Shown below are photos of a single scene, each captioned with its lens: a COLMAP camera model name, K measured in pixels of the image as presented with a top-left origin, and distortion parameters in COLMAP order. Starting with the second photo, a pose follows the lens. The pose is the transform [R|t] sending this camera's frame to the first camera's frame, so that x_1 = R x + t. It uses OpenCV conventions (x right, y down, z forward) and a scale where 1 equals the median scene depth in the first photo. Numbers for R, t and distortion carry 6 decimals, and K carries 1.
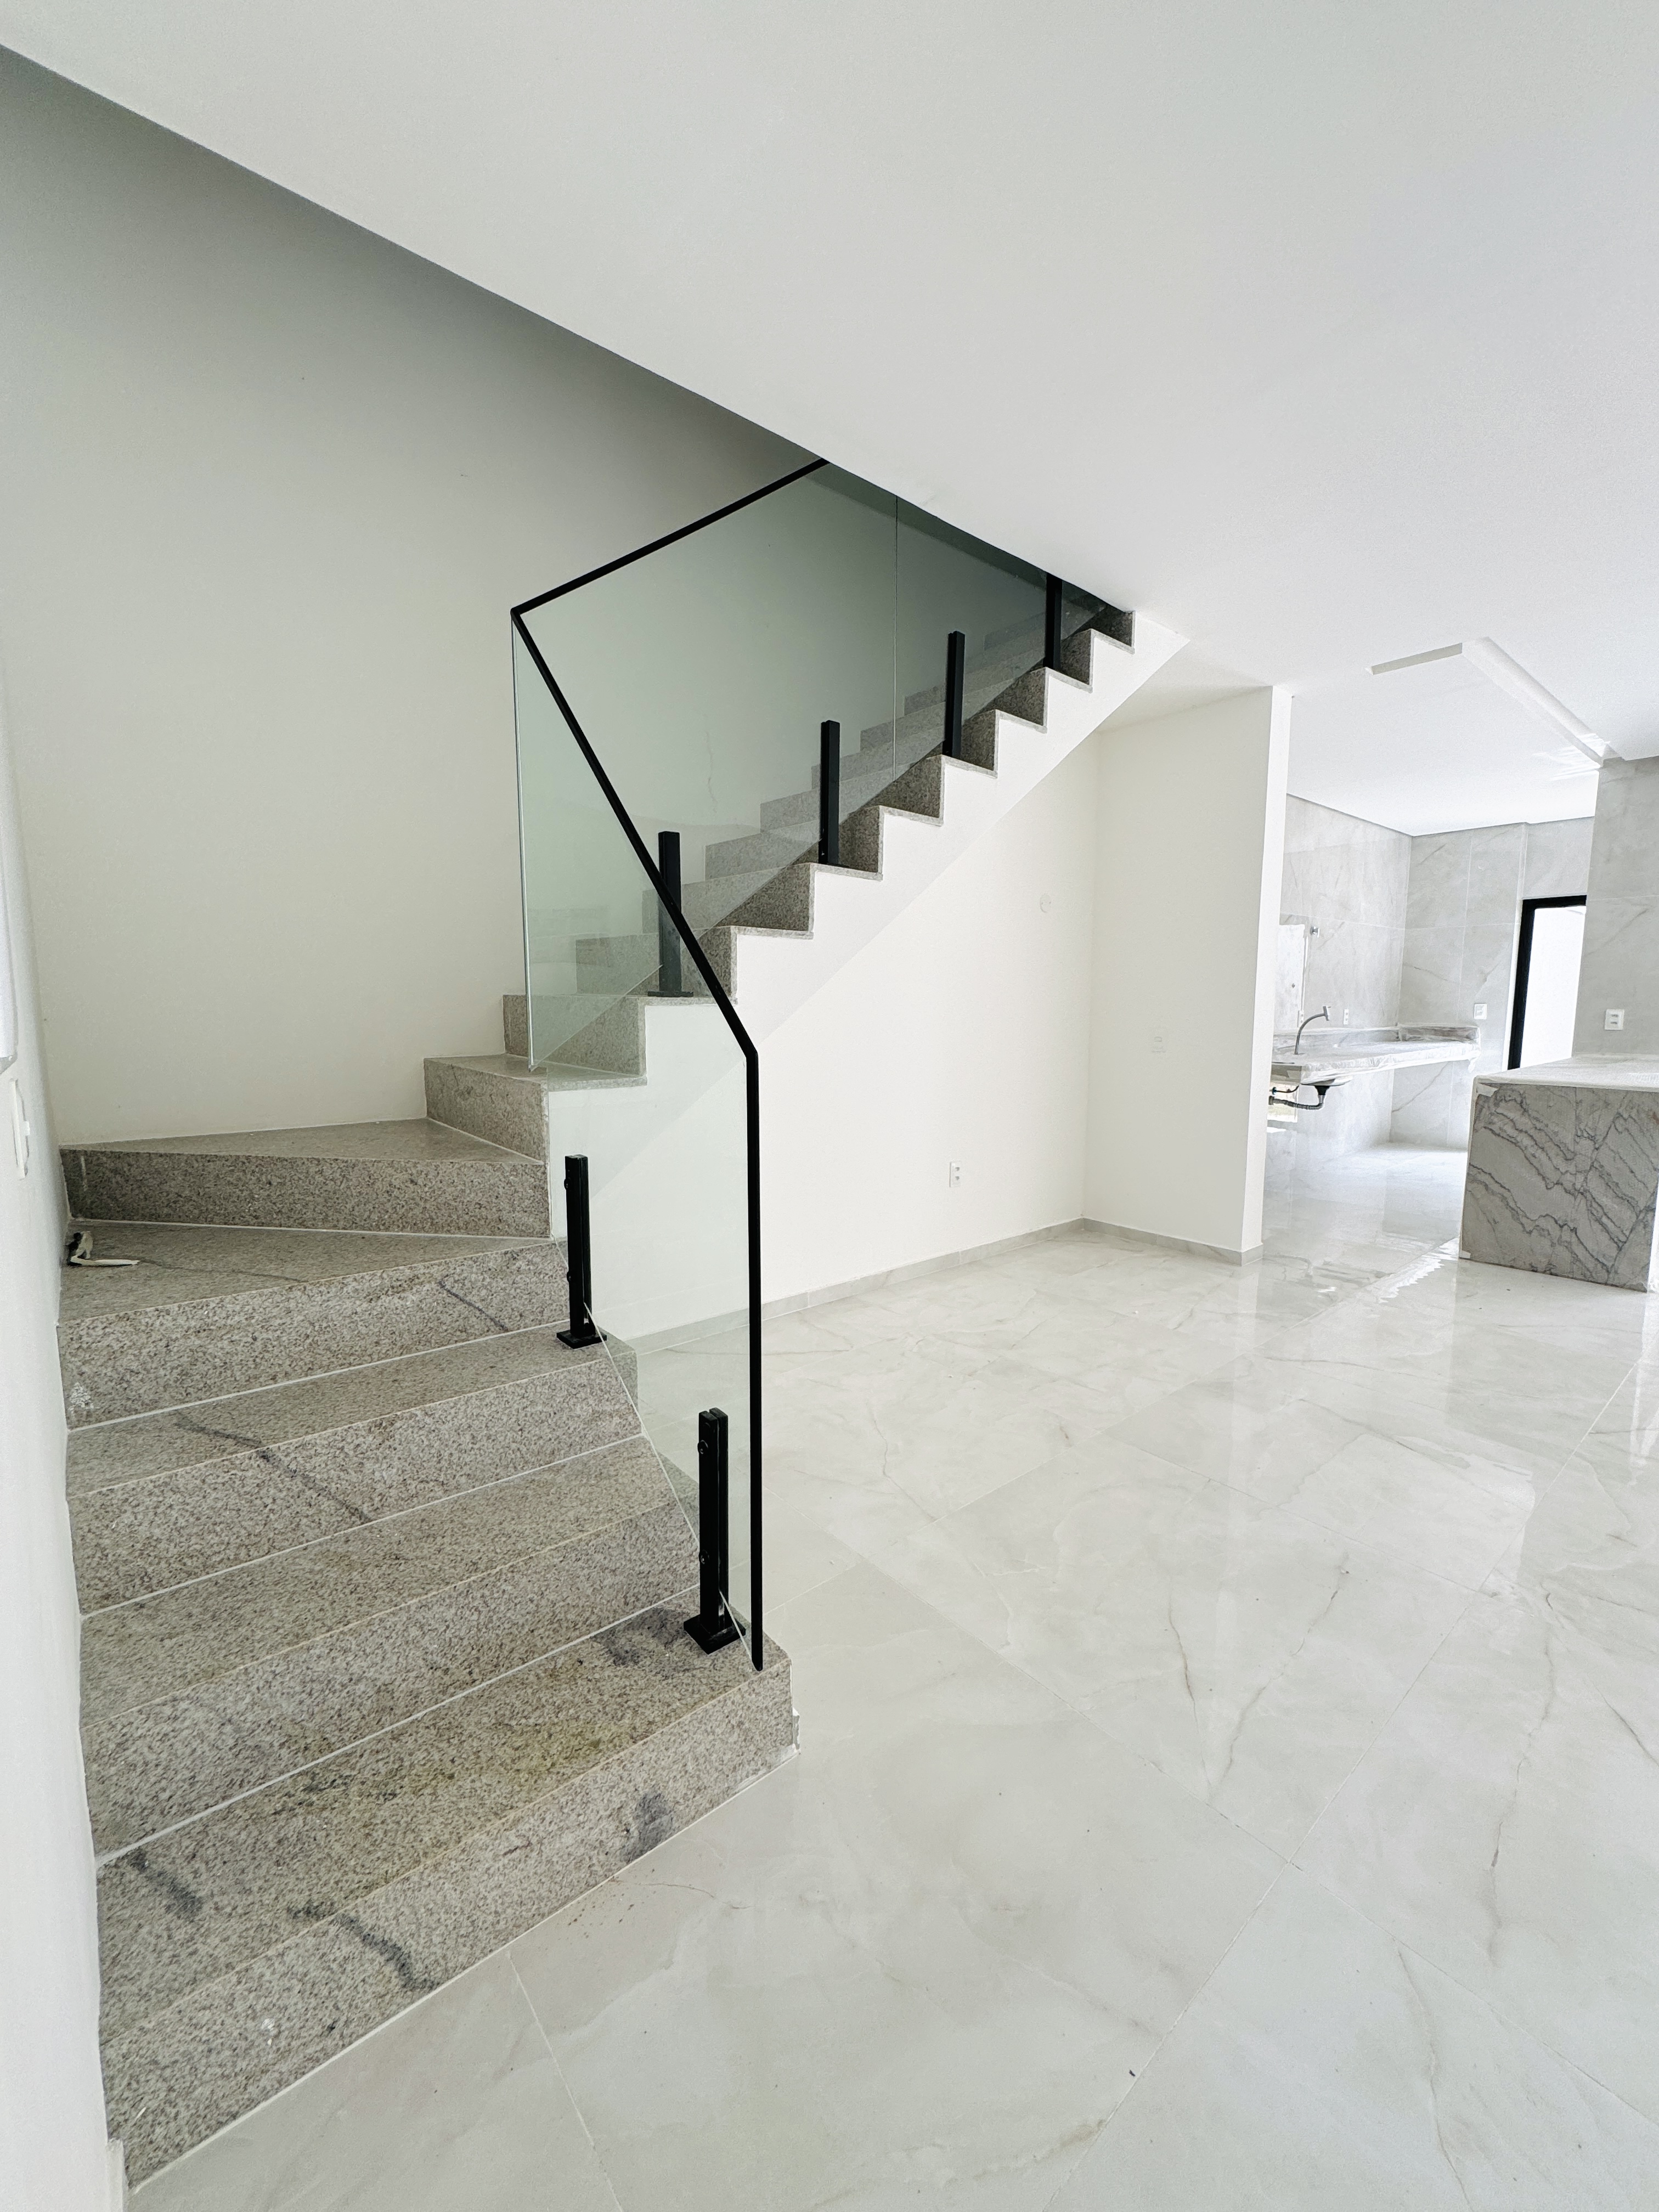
lens RADIAL K [[881.1, 0, 831.6], [0, 881.1, 1107.7], [0, 0, 1]] dist [-0.002962, 0.000621]
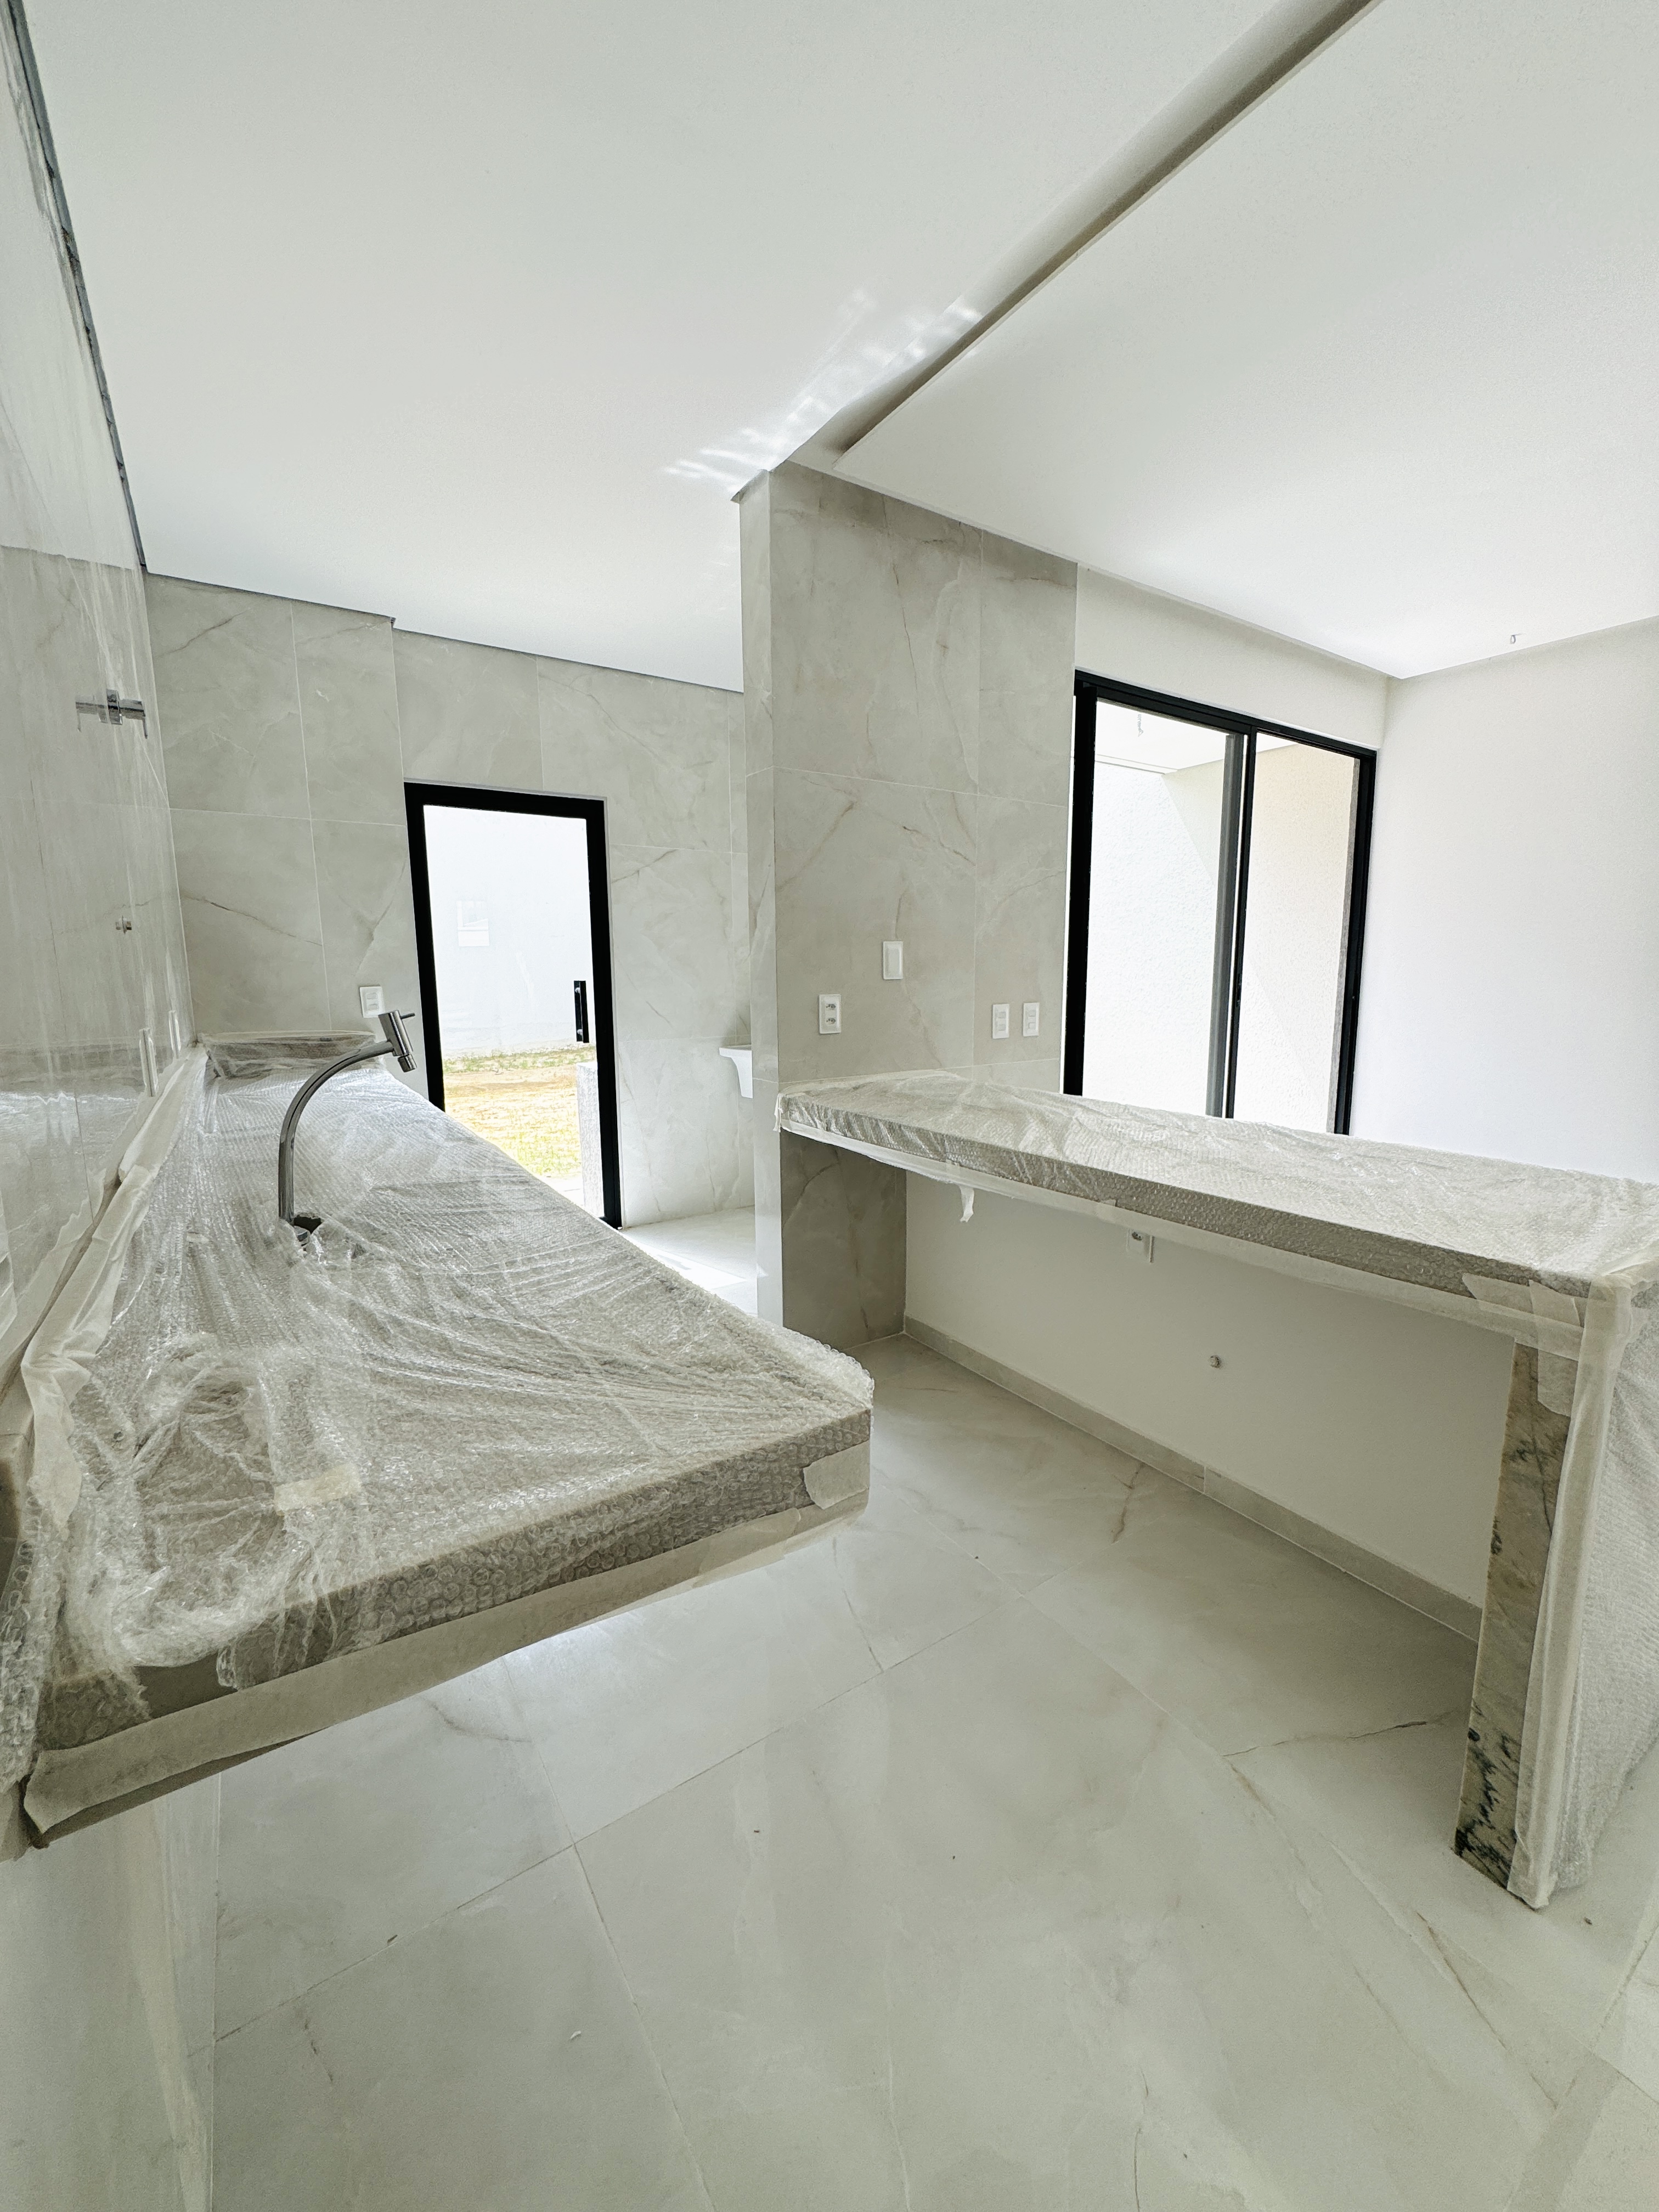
lens RADIAL K [[879.6, 0, 822.3], [0, 879.6, 1105.4], [0, 0, 1]] dist [0.000333, 0.000189]
pose [[0.108254, -0.150130, 0.982722, 0.689709], [0.129092, 0.982284, 0.135843, -0.219909], [-0.985706, 0.112156, 0.125717, 1.761128]]
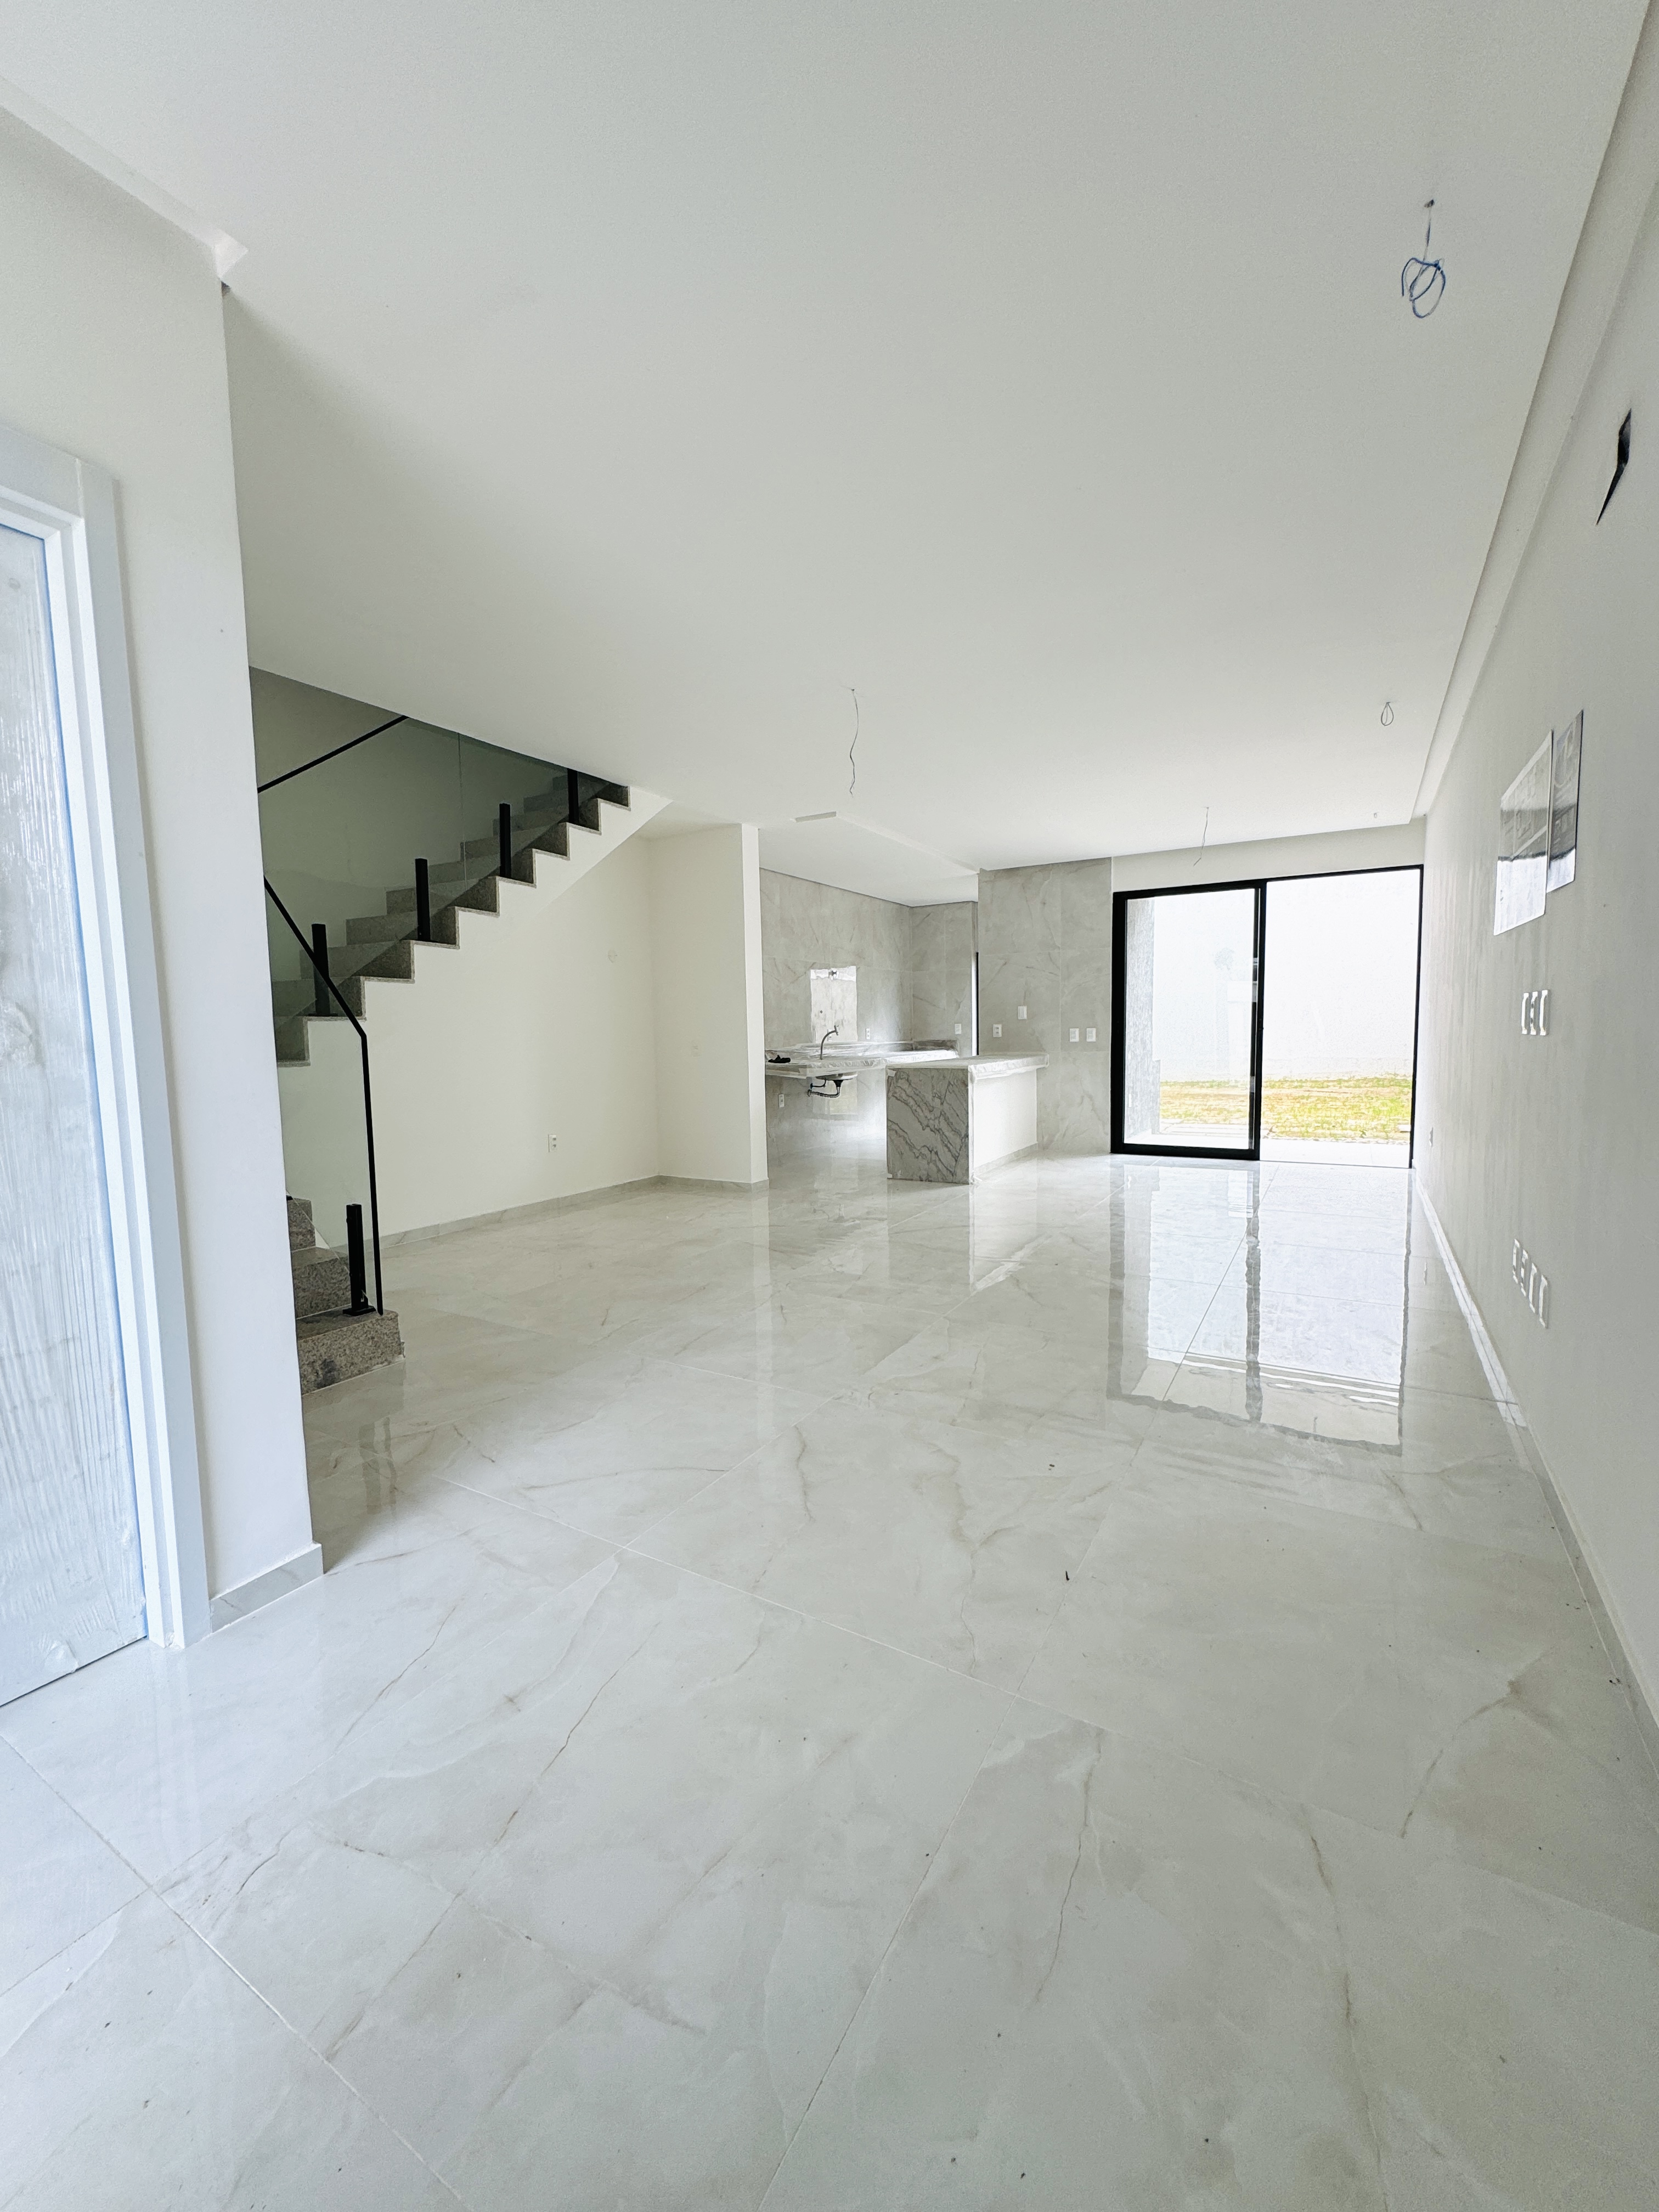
lens RADIAL K [[881.1, 0, 831.6], [0, 881.1, 1107.7], [0, 0, 1]] dist [-0.002962, 0.000621]
pose [[0.941838, -0.046115, 0.332887, 0.134244], [0.058609, 0.997900, -0.027582, 0.121757], [-0.330916, 0.045488, 0.942563, -0.735742]]
